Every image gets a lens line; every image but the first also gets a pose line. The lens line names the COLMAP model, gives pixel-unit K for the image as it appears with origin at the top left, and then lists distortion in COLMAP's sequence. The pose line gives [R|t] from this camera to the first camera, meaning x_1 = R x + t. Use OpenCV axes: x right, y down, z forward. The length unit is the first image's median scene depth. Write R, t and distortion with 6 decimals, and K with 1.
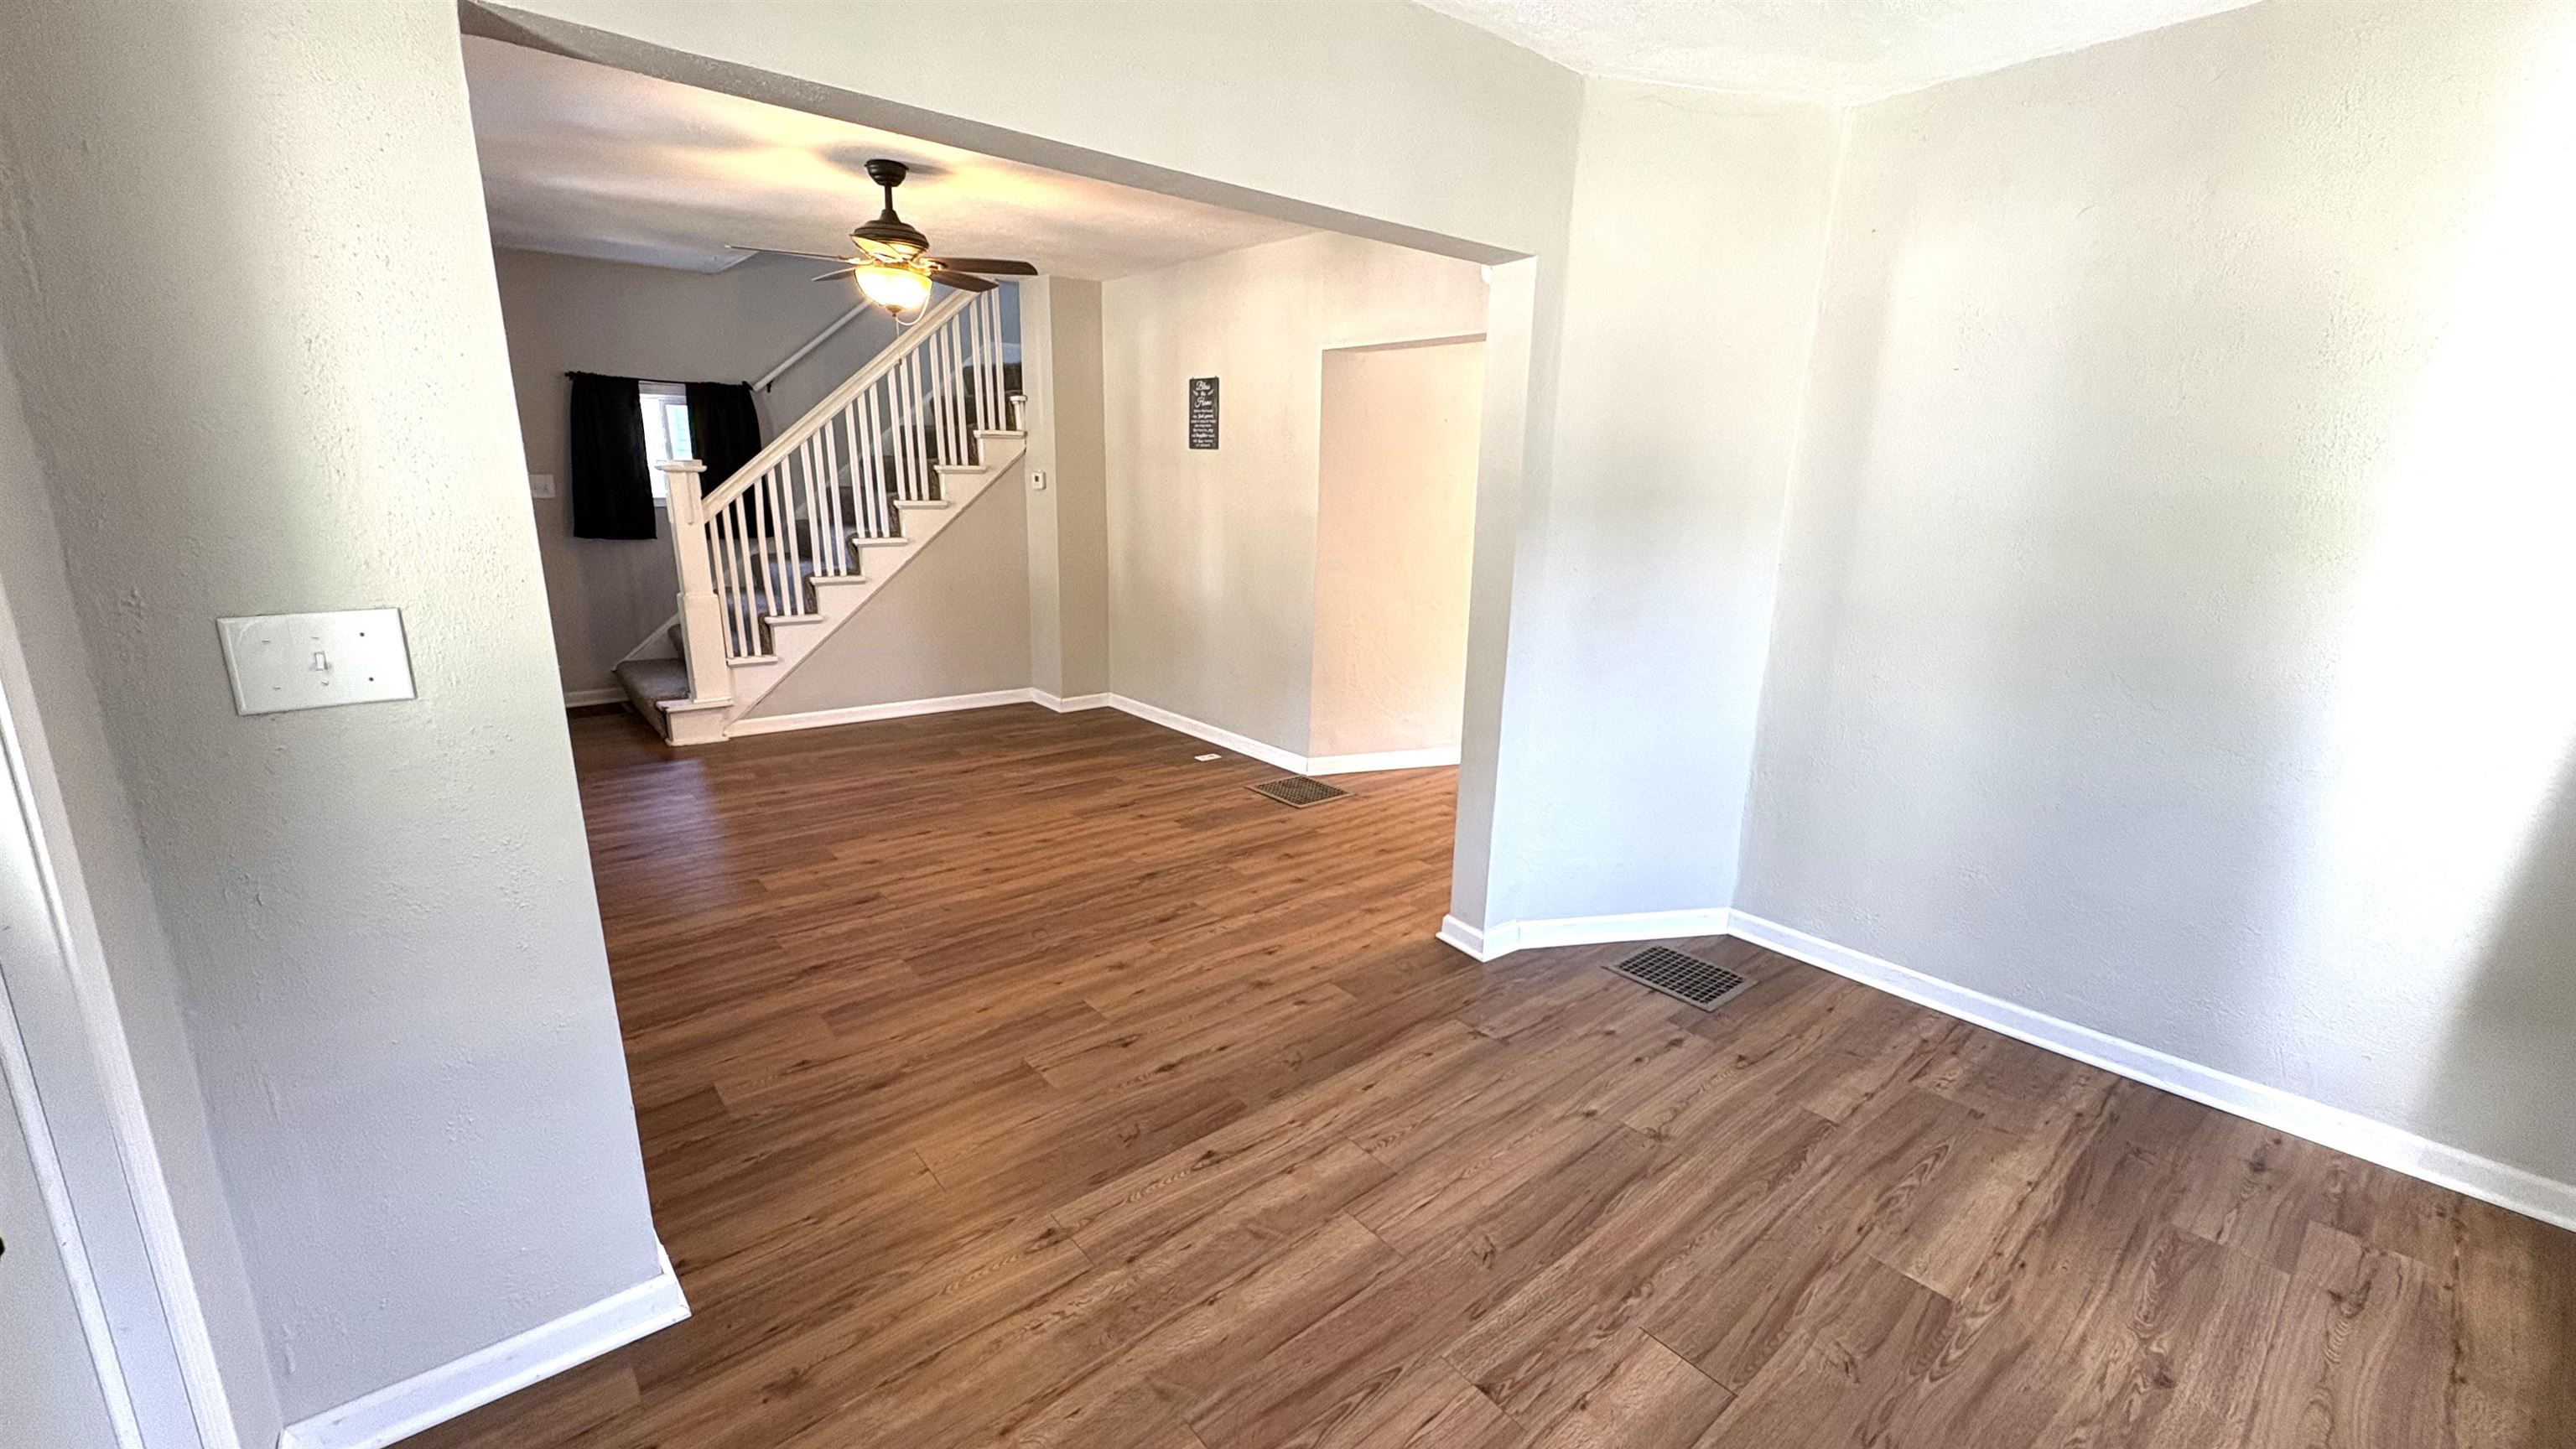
lens RADIAL K [[1025.1, 0, 1290.0], [0, 1025.1, 721.0], [0, 0, 1]] dist [0.000404, -0.000213]
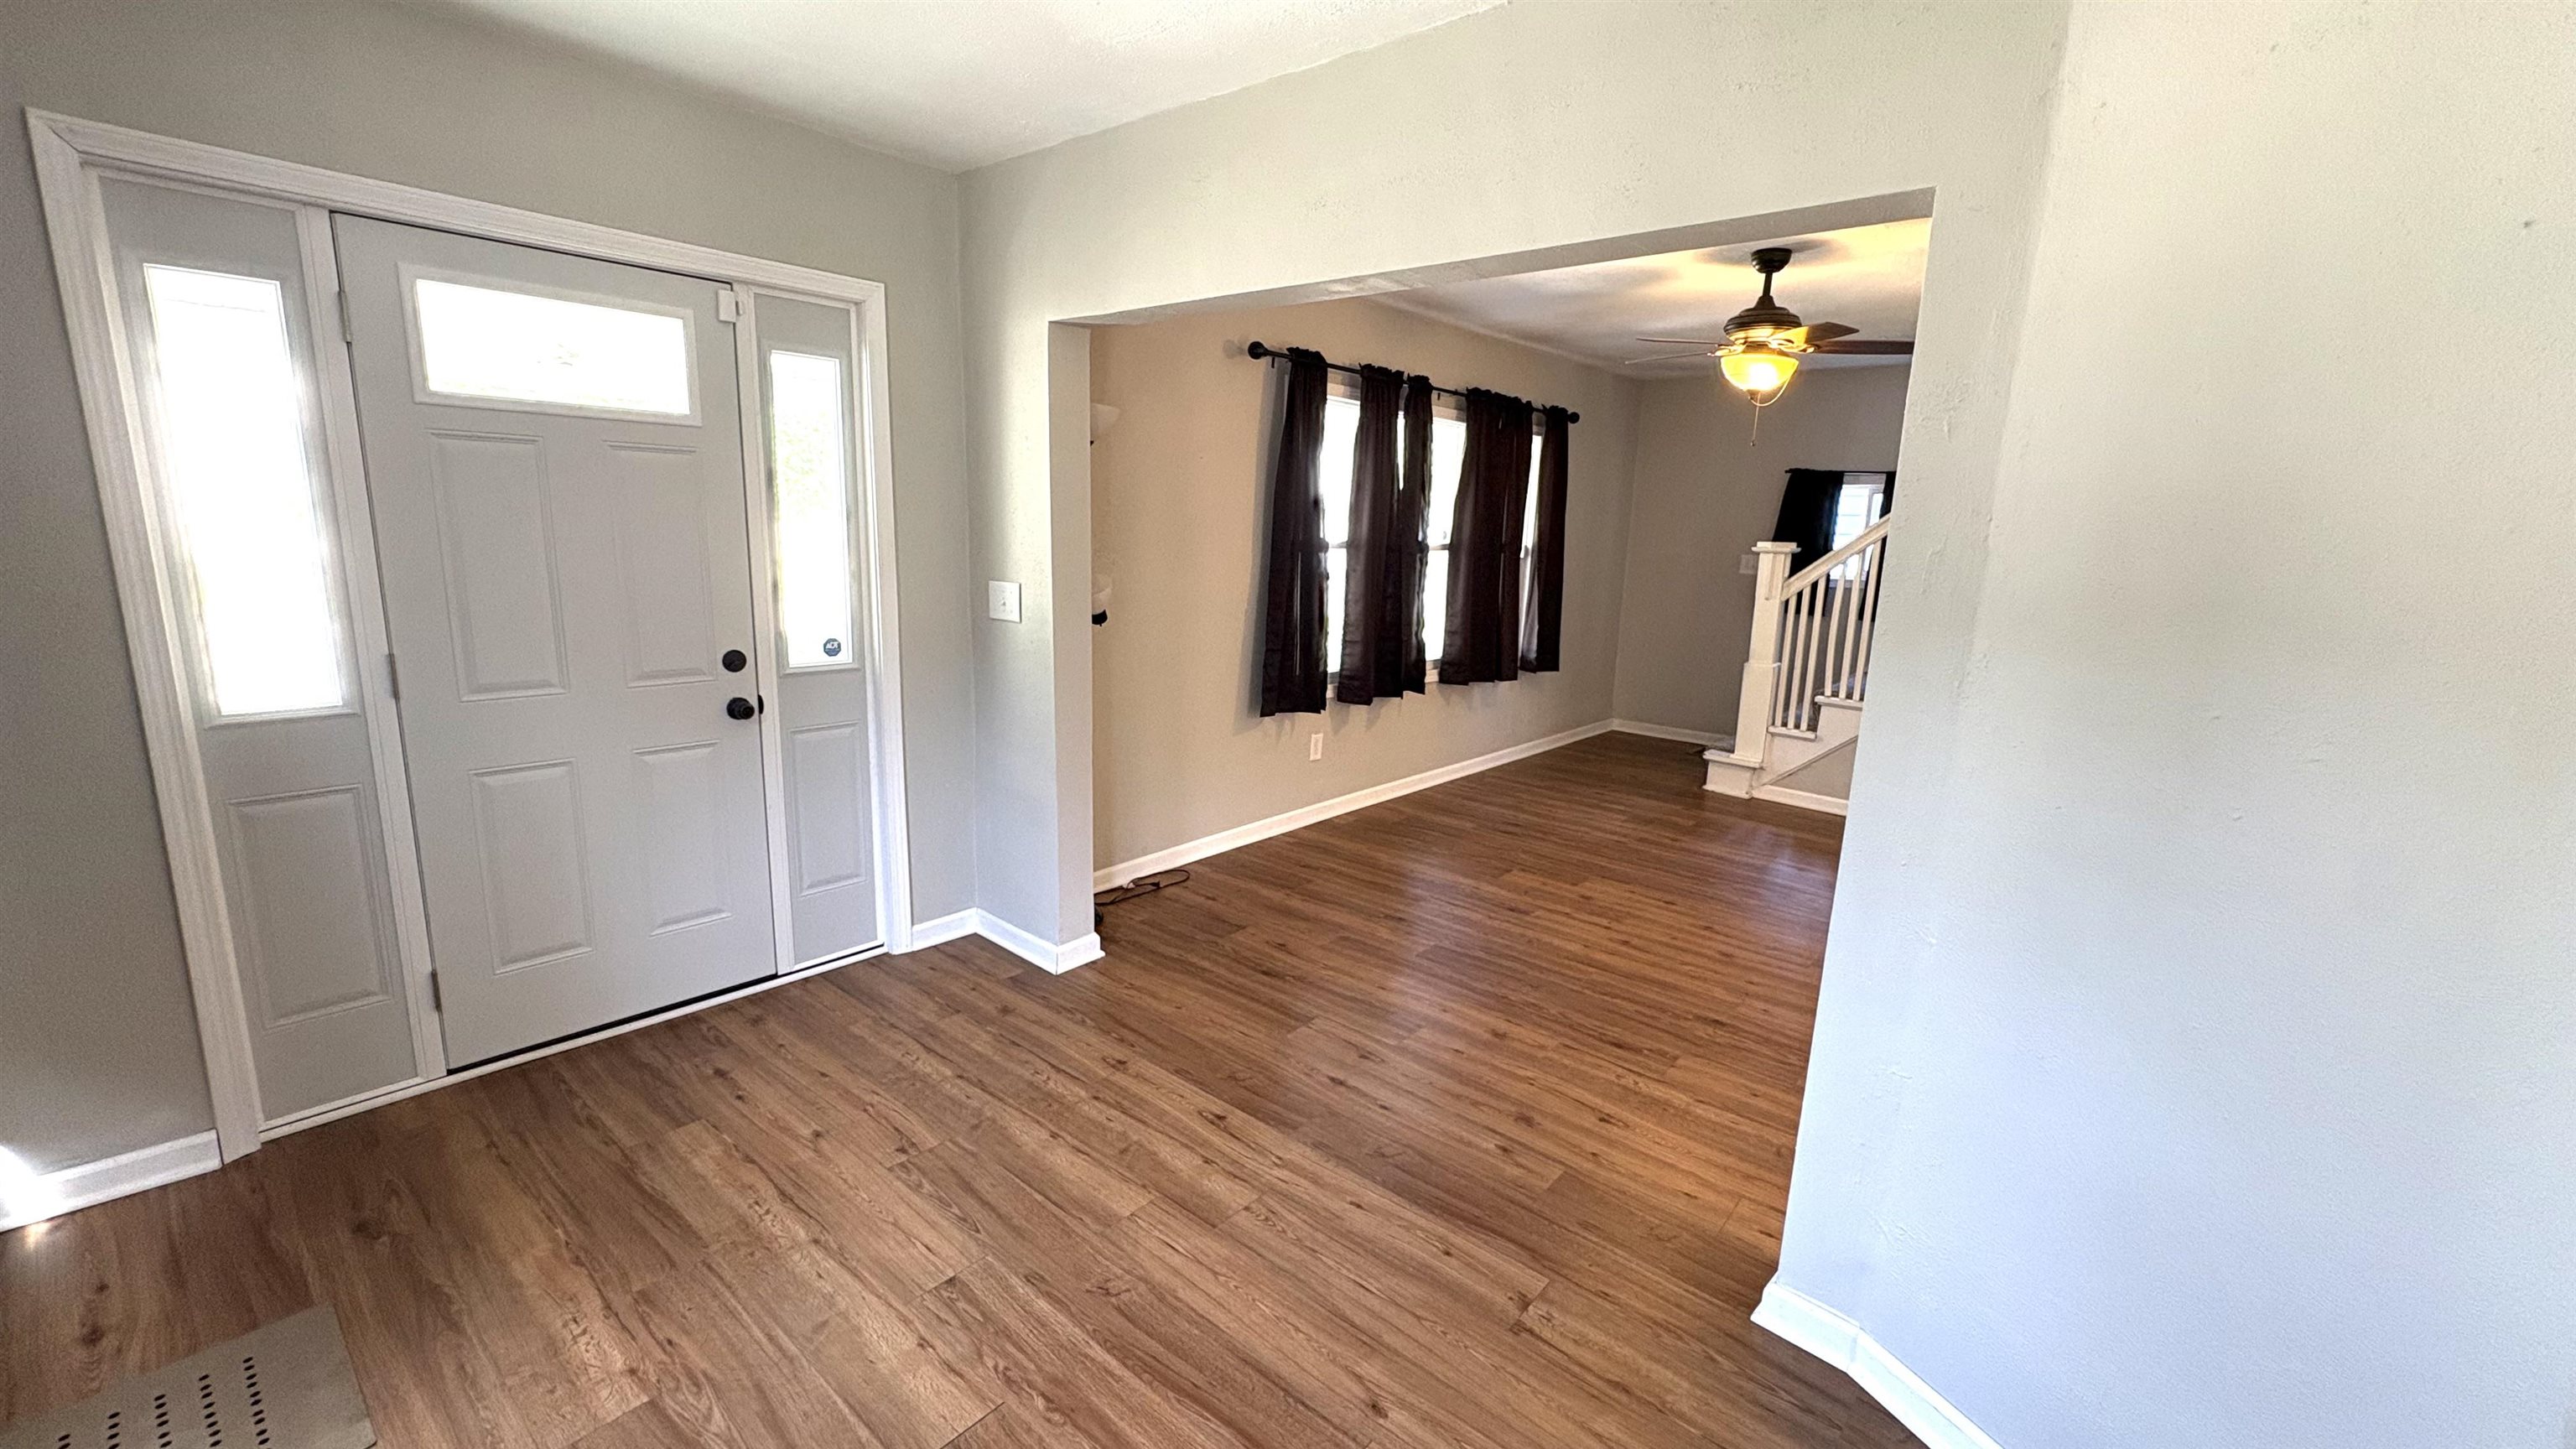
lens RADIAL K [[1025.1, 0, 1290.0], [0, 1025.1, 721.0], [0, 0, 1]] dist [0.000404, -0.000213]
pose [[0.167142, 0.178463, -0.969647, 0.454202], [-0.265878, 0.955205, 0.129975, -0.080635], [0.949407, 0.236083, 0.207104, 0.341605]]
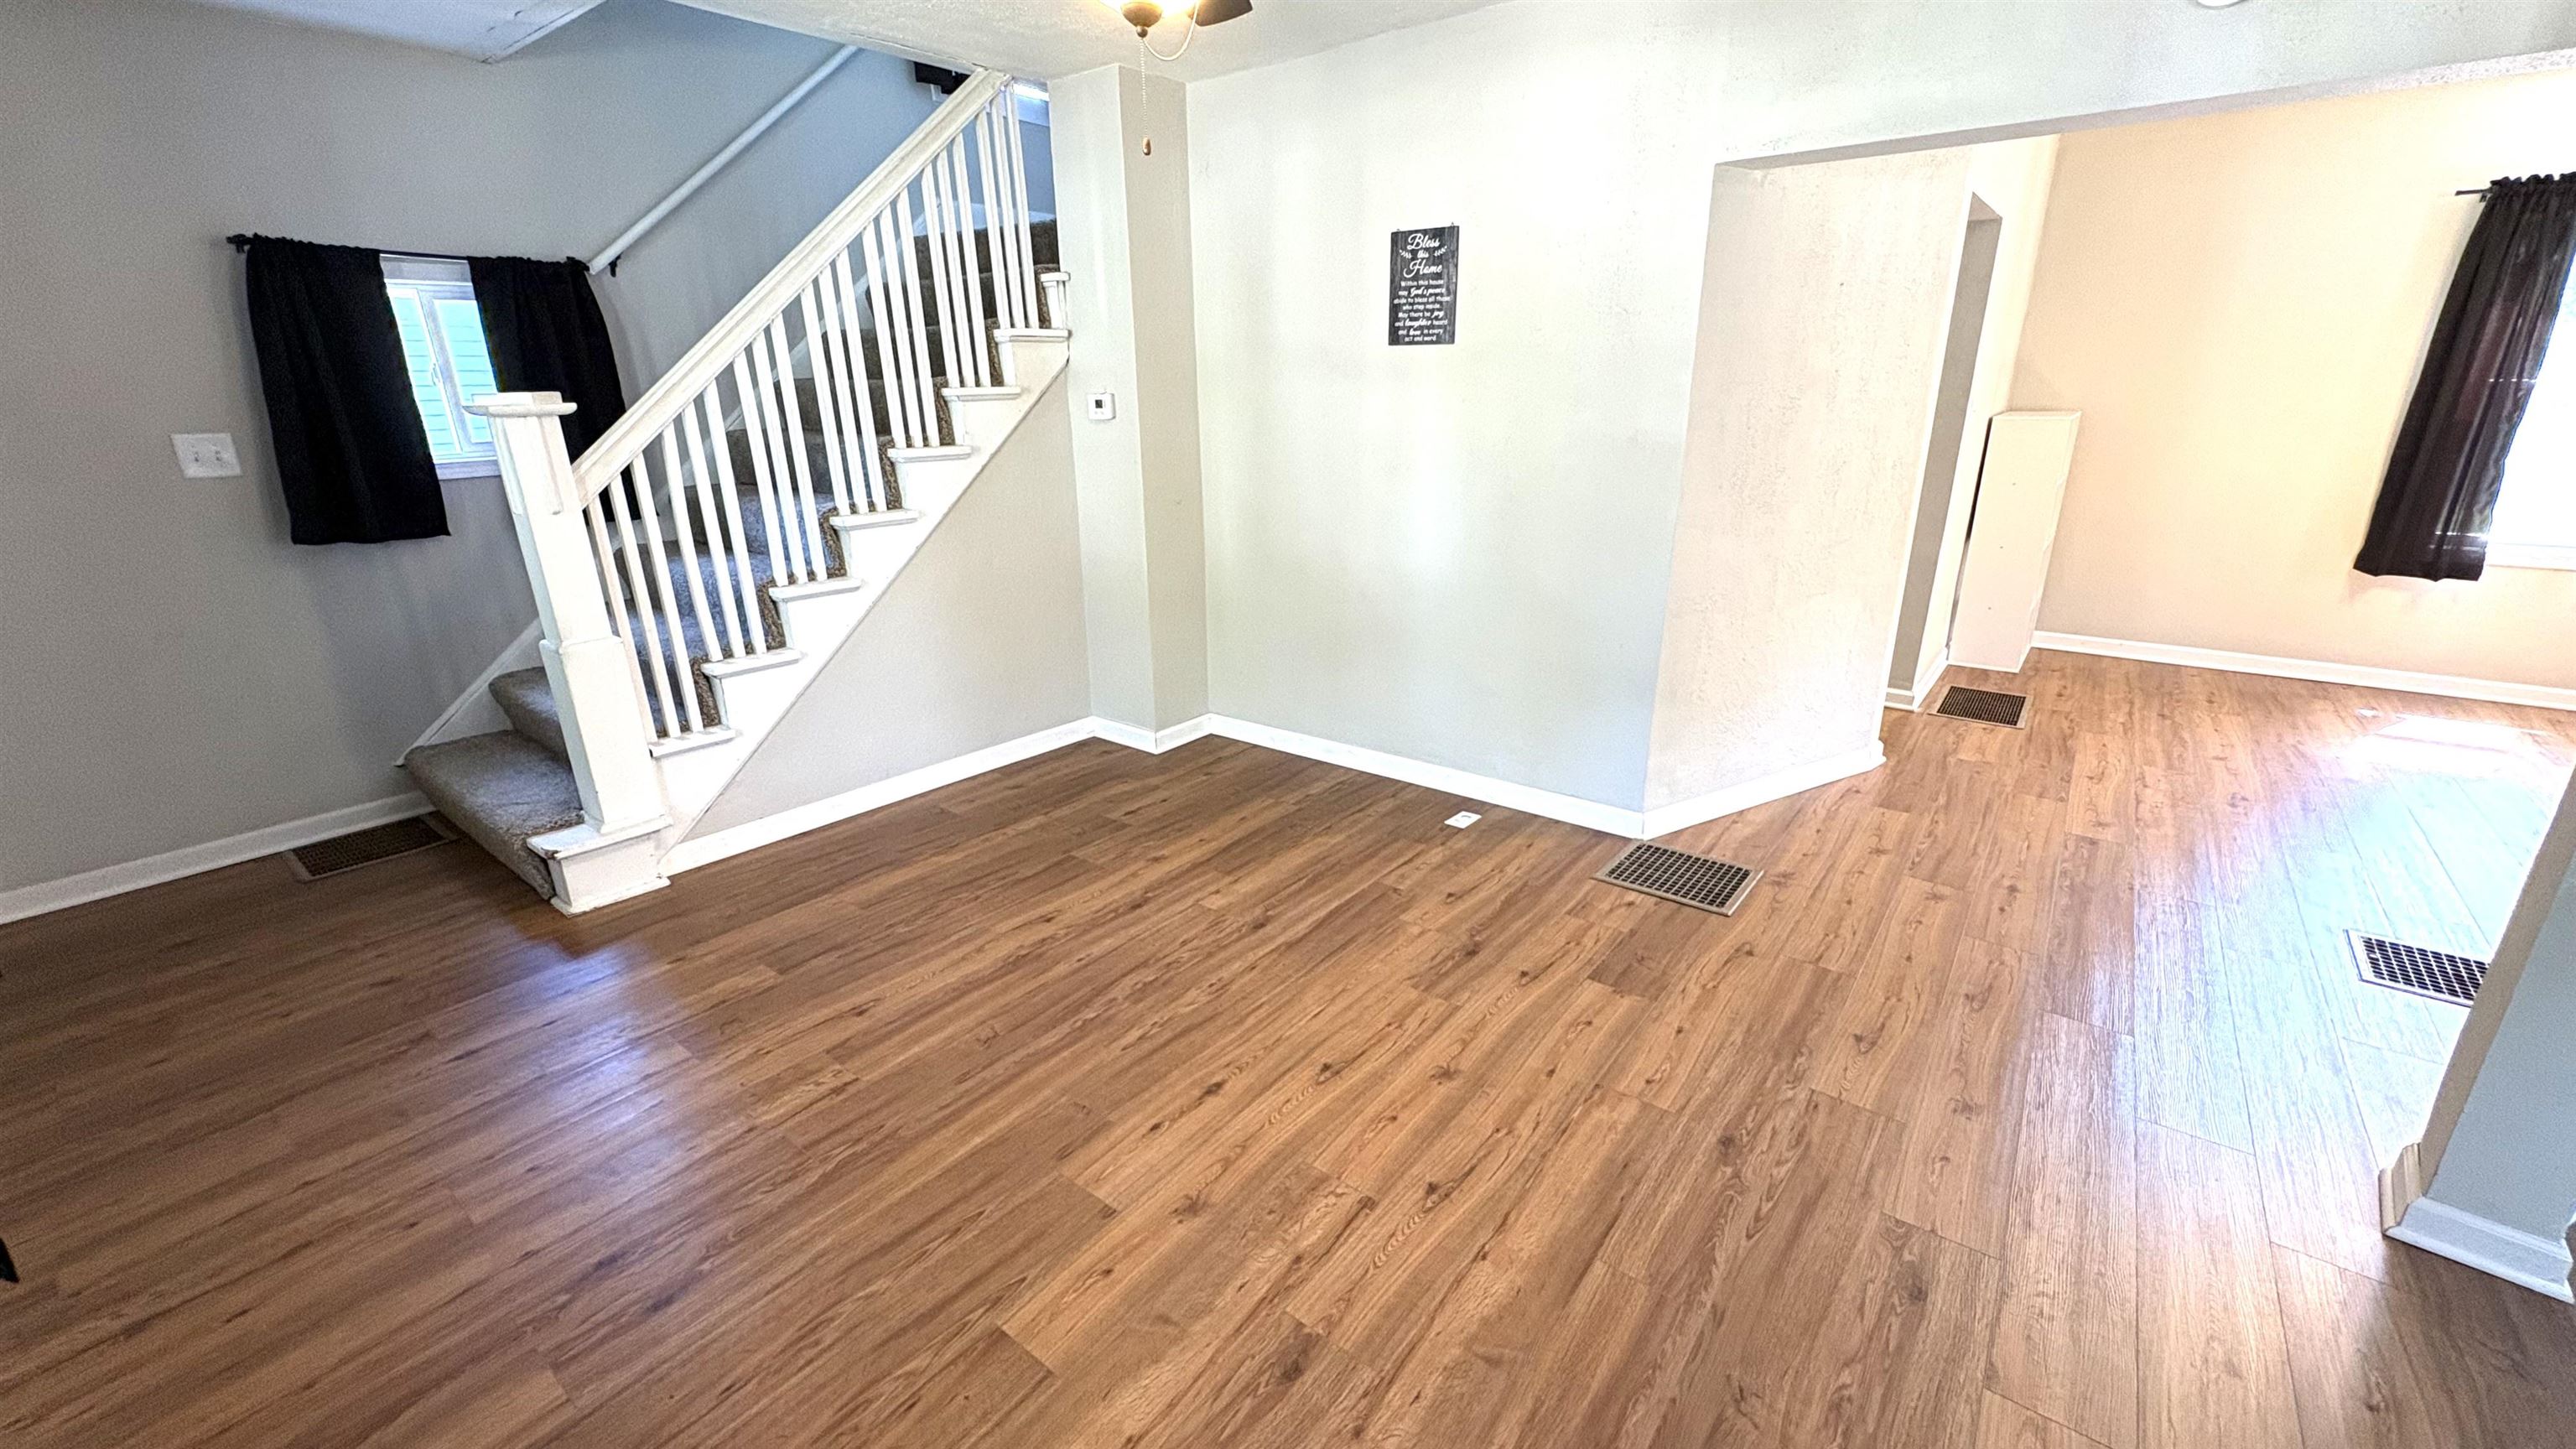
lens RADIAL K [[1025.1, 0, 1290.0], [0, 1025.1, 721.0], [0, 0, 1]] dist [0.000404, -0.000213]
pose [[0.977892, -0.097983, 0.184735, -0.342929], [0.083508, 0.992911, 0.084585, -0.104821], [-0.191714, -0.067288, 0.979142, 0.420448]]
